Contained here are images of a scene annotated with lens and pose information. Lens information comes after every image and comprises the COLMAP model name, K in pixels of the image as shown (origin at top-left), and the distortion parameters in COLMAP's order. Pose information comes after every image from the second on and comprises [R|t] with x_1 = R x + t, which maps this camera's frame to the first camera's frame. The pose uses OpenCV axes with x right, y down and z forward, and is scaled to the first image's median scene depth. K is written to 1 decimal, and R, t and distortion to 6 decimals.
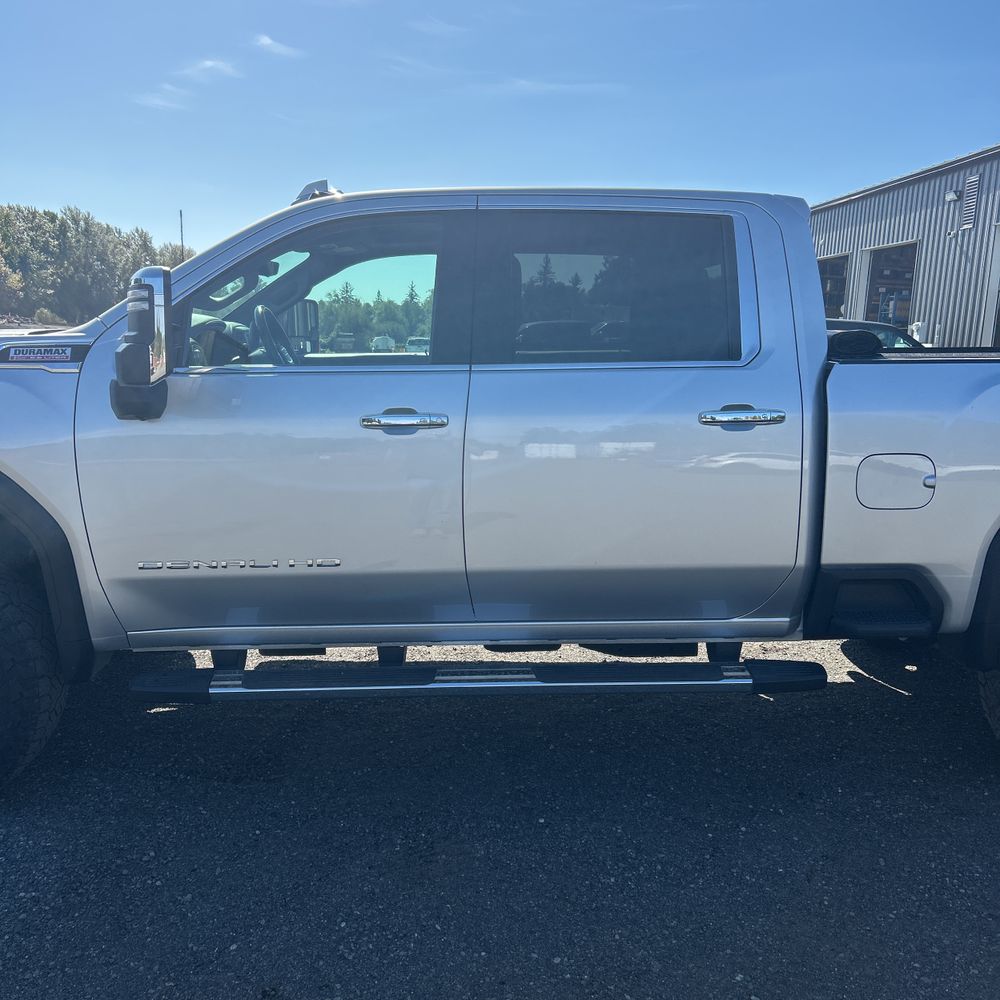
lens RADIAL K [[1003.2, 0, 493.1], [0, 1003.2, 518.8], [0, 0, 1]] dist [0.021066, -0.010863]
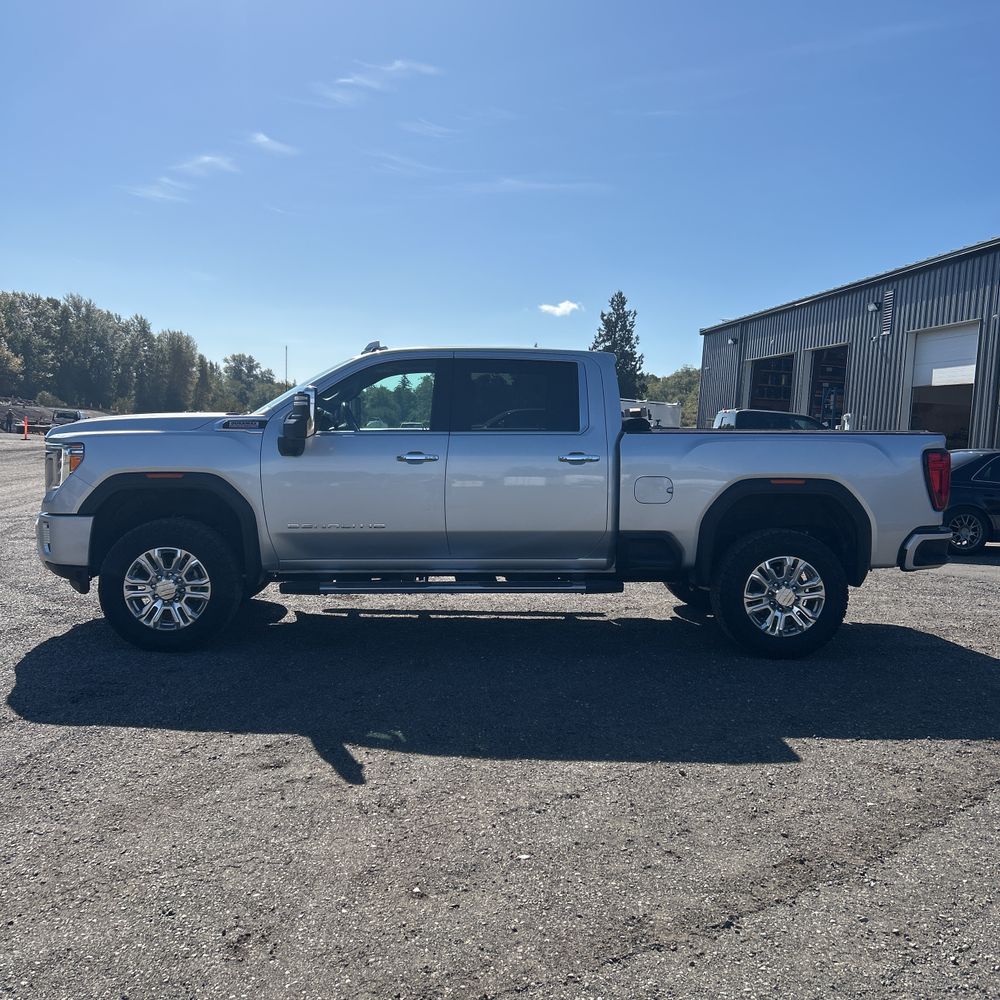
lens RADIAL K [[998.1, 0, 478.0], [0, 998.1, 533.1], [0, 0, 1]] dist [0.000417, -0.023185]
pose [[0.999938, 0.010895, -0.002368, 0.041686], [-0.011032, 0.997565, -0.068869, 0.186966], [0.001612, 0.068891, 0.997623, -0.990695]]
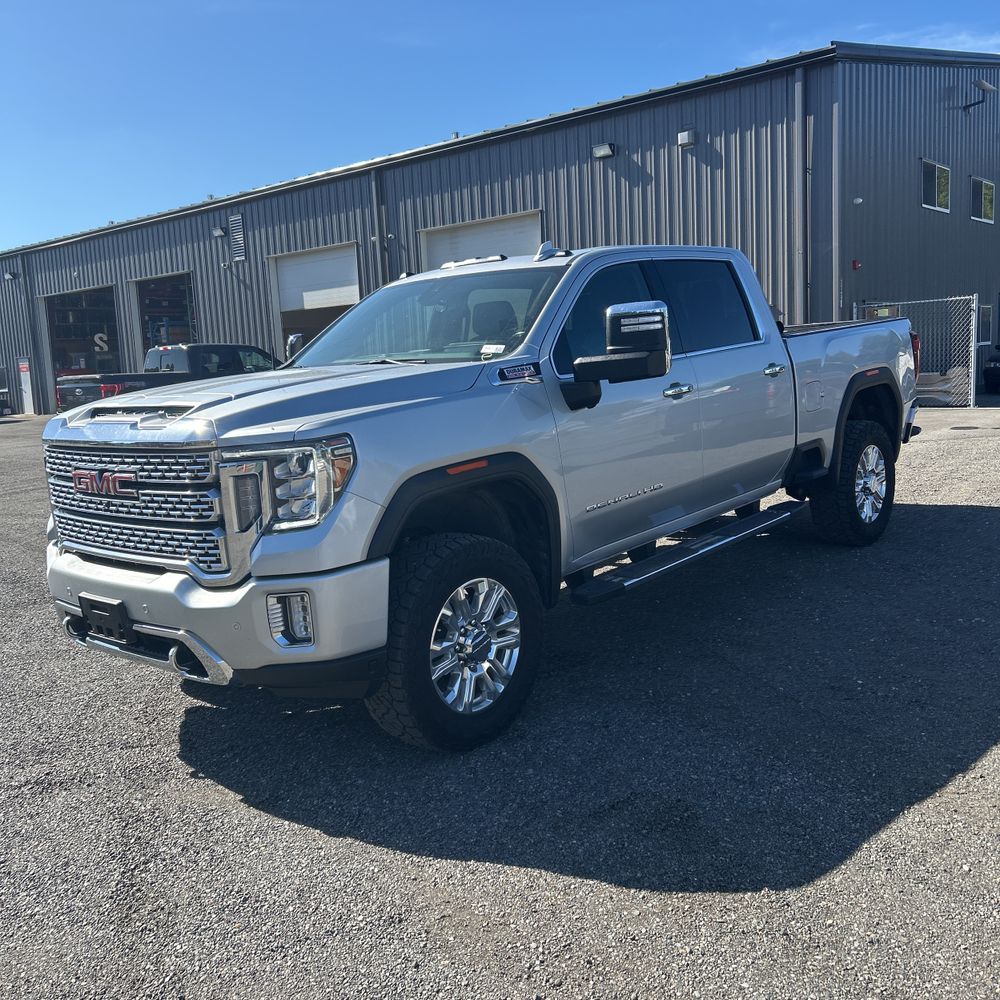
lens RADIAL K [[1003.2, 0, 493.1], [0, 1003.2, 518.8], [0, 0, 1]] dist [0.021066, -0.010863]
pose [[0.694539, -0.193553, 0.692931, -1.381476], [0.212364, 0.975372, 0.059589, -0.052722], [-0.687399, 0.105767, 0.718538, 0.054089]]
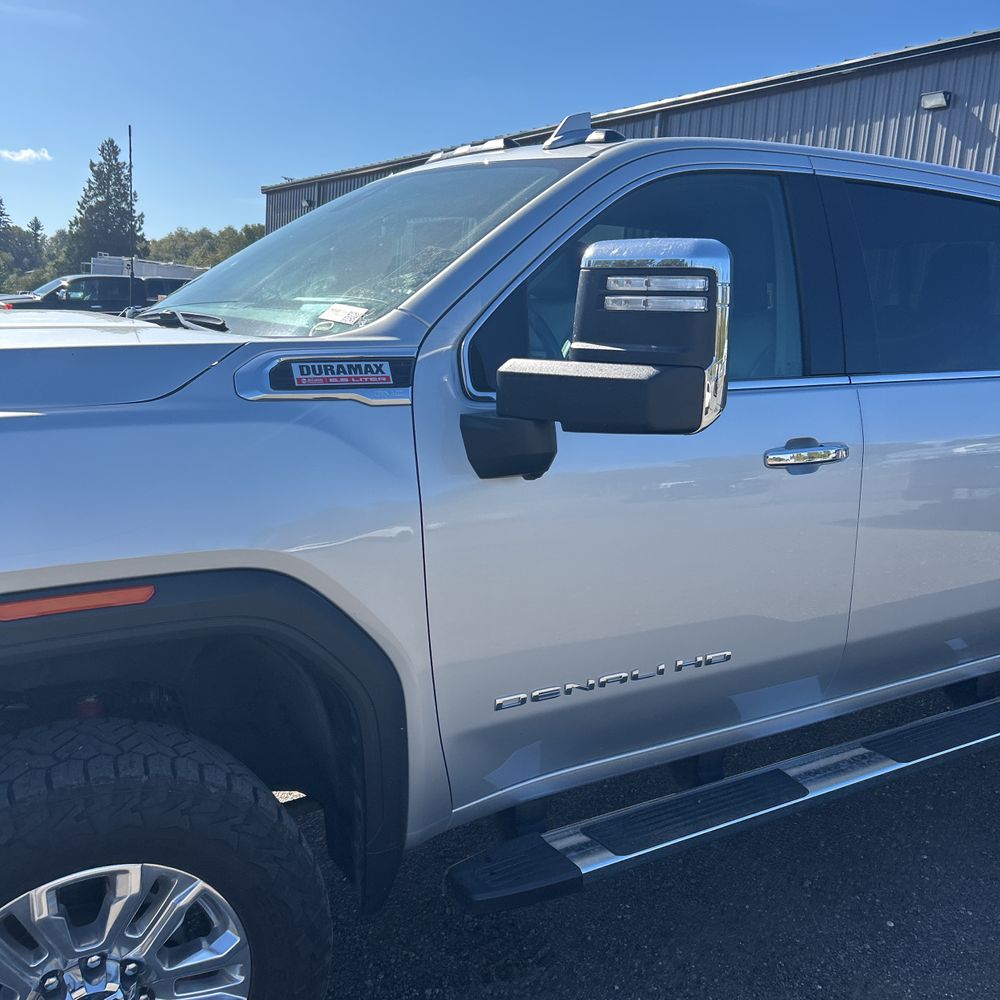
lens RADIAL K [[1006.6, 0, 489.9], [0, 1006.6, 499.5], [0, 0, 1]] dist [0.022525, -0.008713]
pose [[0.878555, -0.070516, 0.472408, -0.615800], [0.060017, 0.997501, 0.037280, -0.101393], [-0.473856, -0.004400, 0.880591, 0.423588]]
